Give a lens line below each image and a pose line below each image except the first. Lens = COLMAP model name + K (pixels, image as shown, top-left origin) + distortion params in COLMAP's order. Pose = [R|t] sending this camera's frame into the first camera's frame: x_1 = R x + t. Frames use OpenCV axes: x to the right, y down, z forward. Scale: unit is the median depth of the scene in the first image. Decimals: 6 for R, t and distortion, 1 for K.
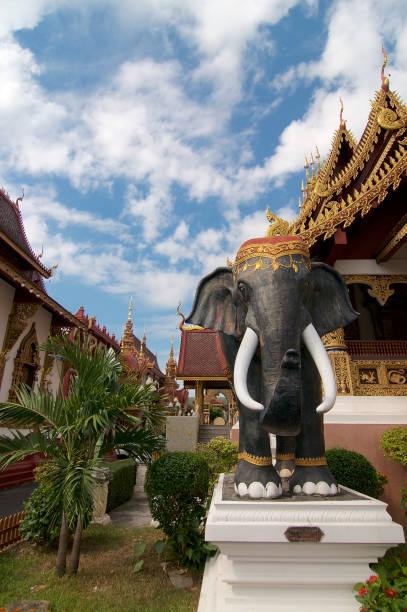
lens RADIAL K [[344.5, 0, 203.5], [0, 344.5, 306.0], [0, 0, 1]] dist [-0.023344, -0.000232]
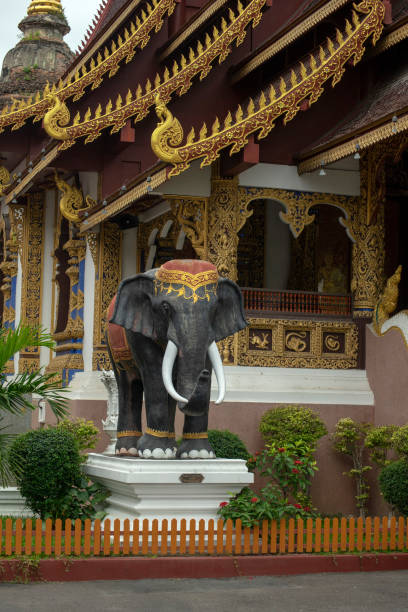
lens RADIAL K [[1255.3, 0, 204.0], [0, 1255.3, 306.0], [0, 0, 1]] dist [-0.375835, 0.034228]
pose [[0.931845, 0.037336, 0.360930, -1.255643], [-0.134585, 0.959305, 0.248236, -1.074242], [-0.336974, -0.279894, 0.898949, -2.821484]]
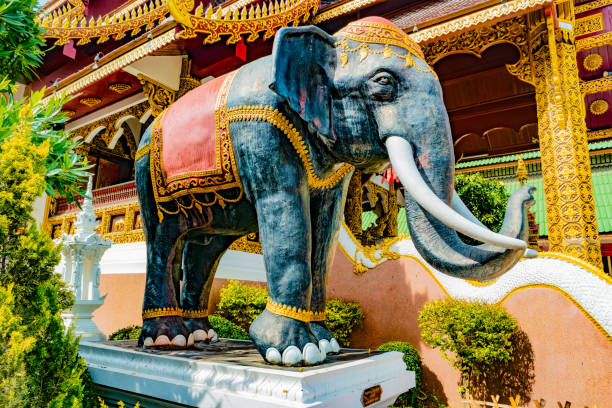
lens RADIAL K [[448.5, 0, 306.0], [0, 448.5, 204.0], [0, 0, 1]] dist [-0.122975, 0.078258]
pose [[0.520044, 0.198898, 0.830658, -0.589553], [-0.312961, 0.949248, -0.031361, 0.240142], [-0.794738, -0.243655, 0.555899, 0.496434]]
